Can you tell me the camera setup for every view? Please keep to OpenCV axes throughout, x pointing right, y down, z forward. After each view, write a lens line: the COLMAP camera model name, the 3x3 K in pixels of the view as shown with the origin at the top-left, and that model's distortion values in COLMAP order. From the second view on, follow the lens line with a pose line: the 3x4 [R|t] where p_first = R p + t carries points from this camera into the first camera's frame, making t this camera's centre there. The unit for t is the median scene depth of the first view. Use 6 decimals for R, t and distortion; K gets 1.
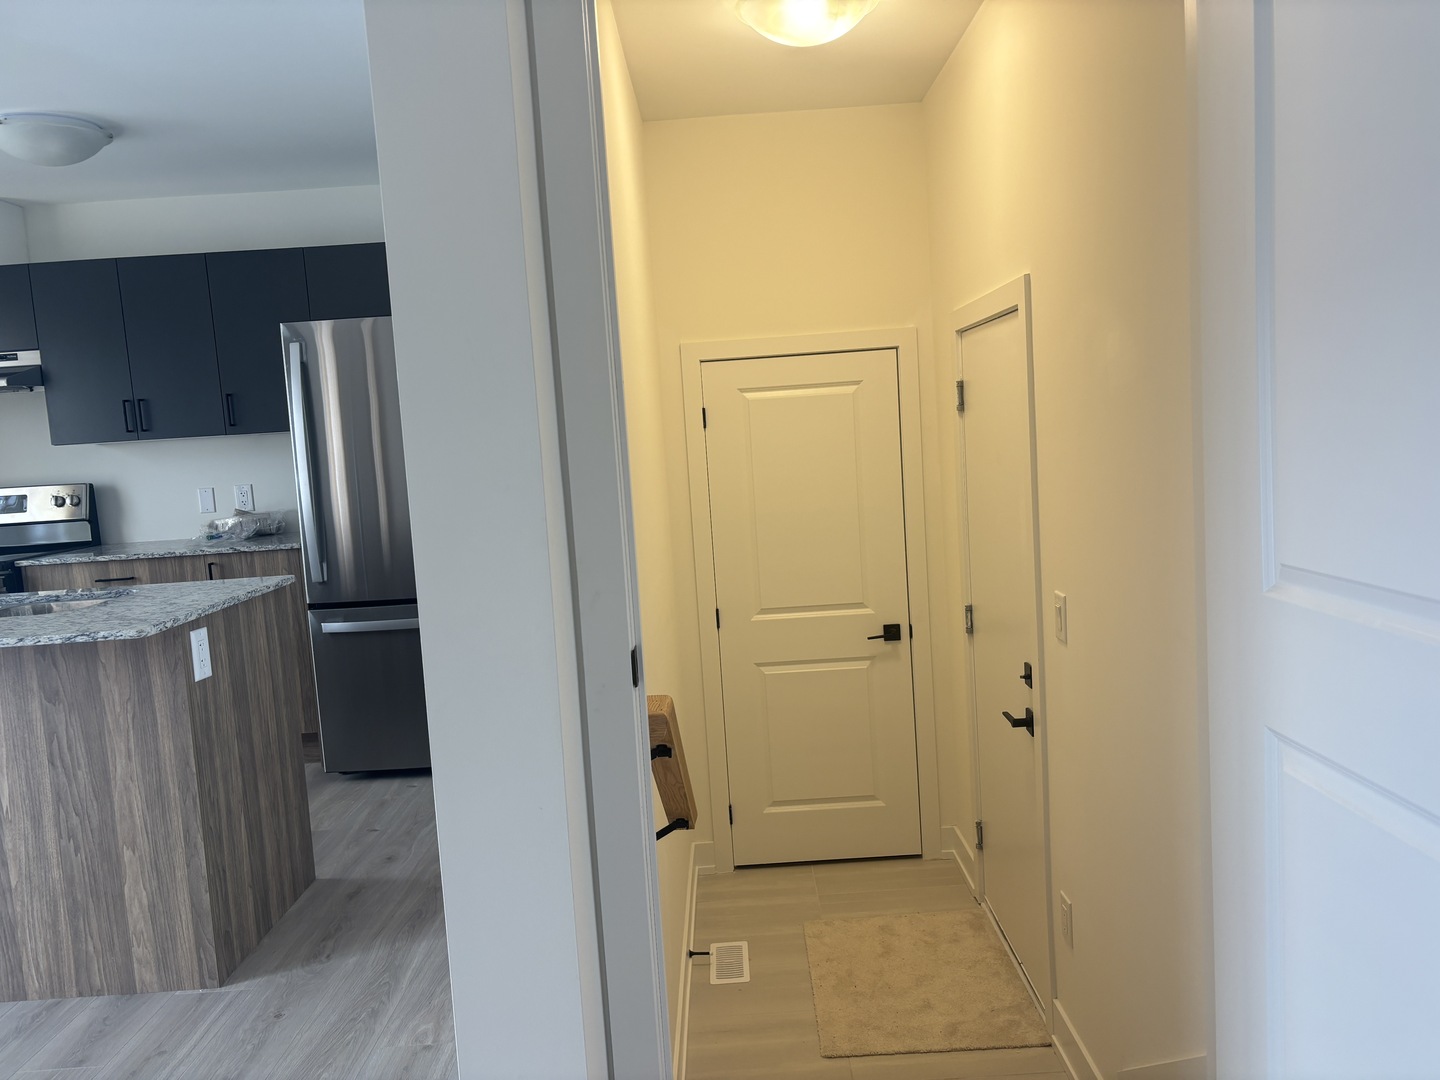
lens RADIAL K [[1101.6, 0, 721.3], [0, 1101.6, 539.1], [0, 0, 1]] dist [0.026188, -0.007604]
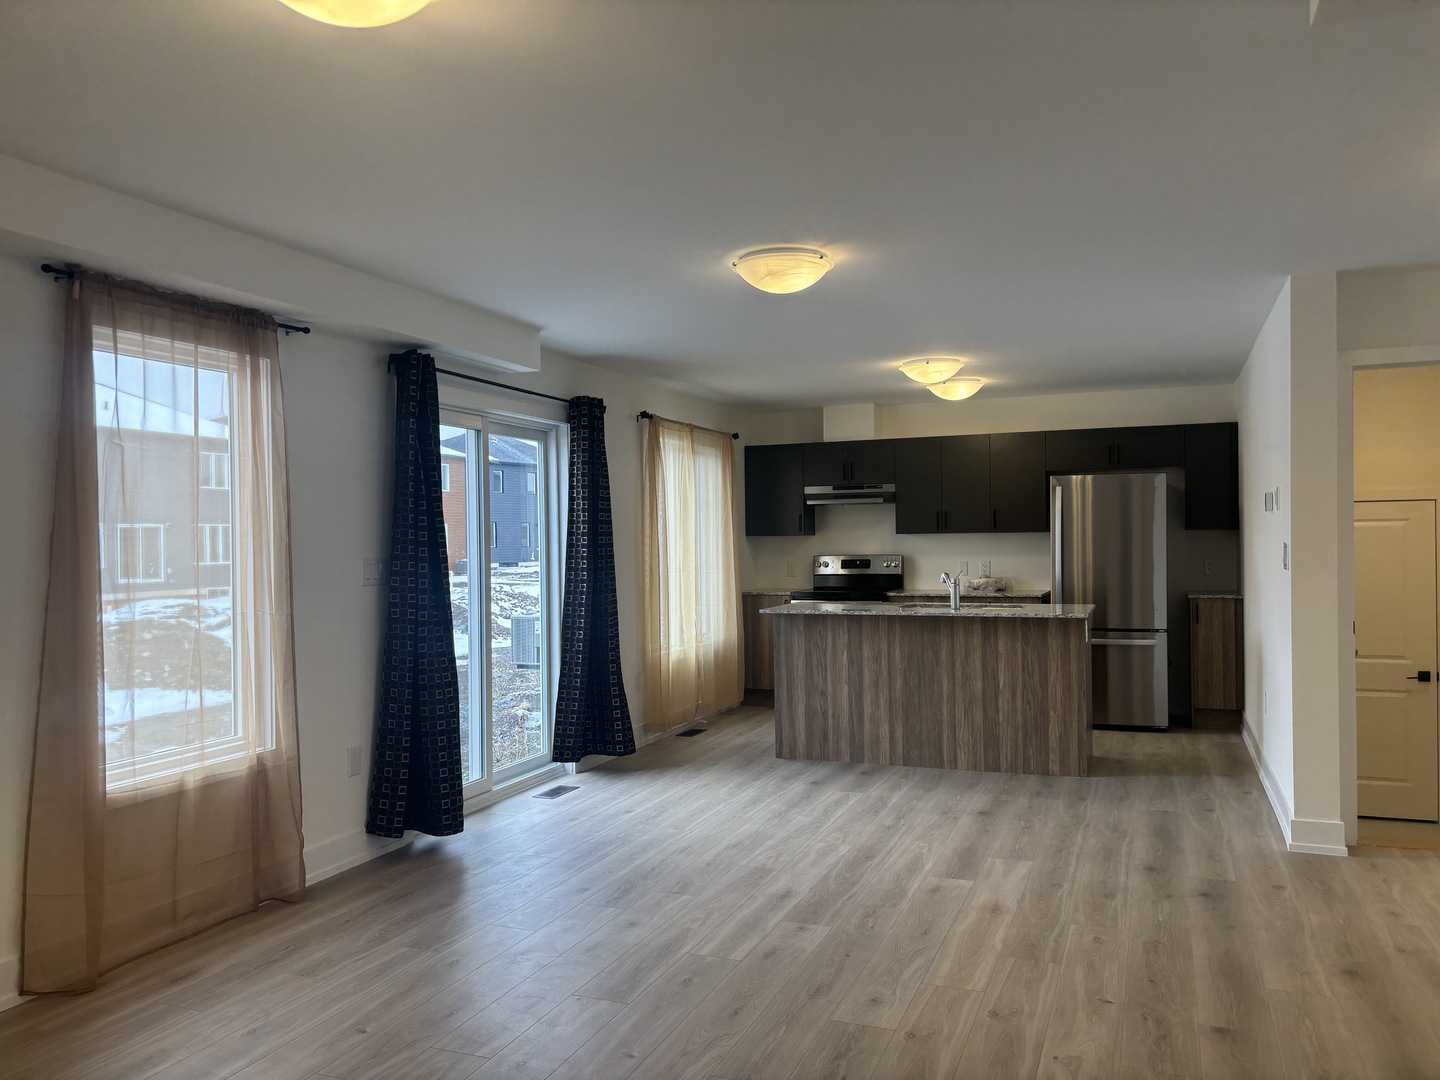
lens RADIAL K [[1101.6, 0, 719.3], [0, 1101.6, 545.4], [0, 0, 1]] dist [0.026188, -0.007604]
pose [[0.929326, 0.051977, -0.365585, -0.352828], [-0.082174, 0.994328, -0.067517, 0.146694], [0.360002, 0.092787, 0.928326, -1.440279]]
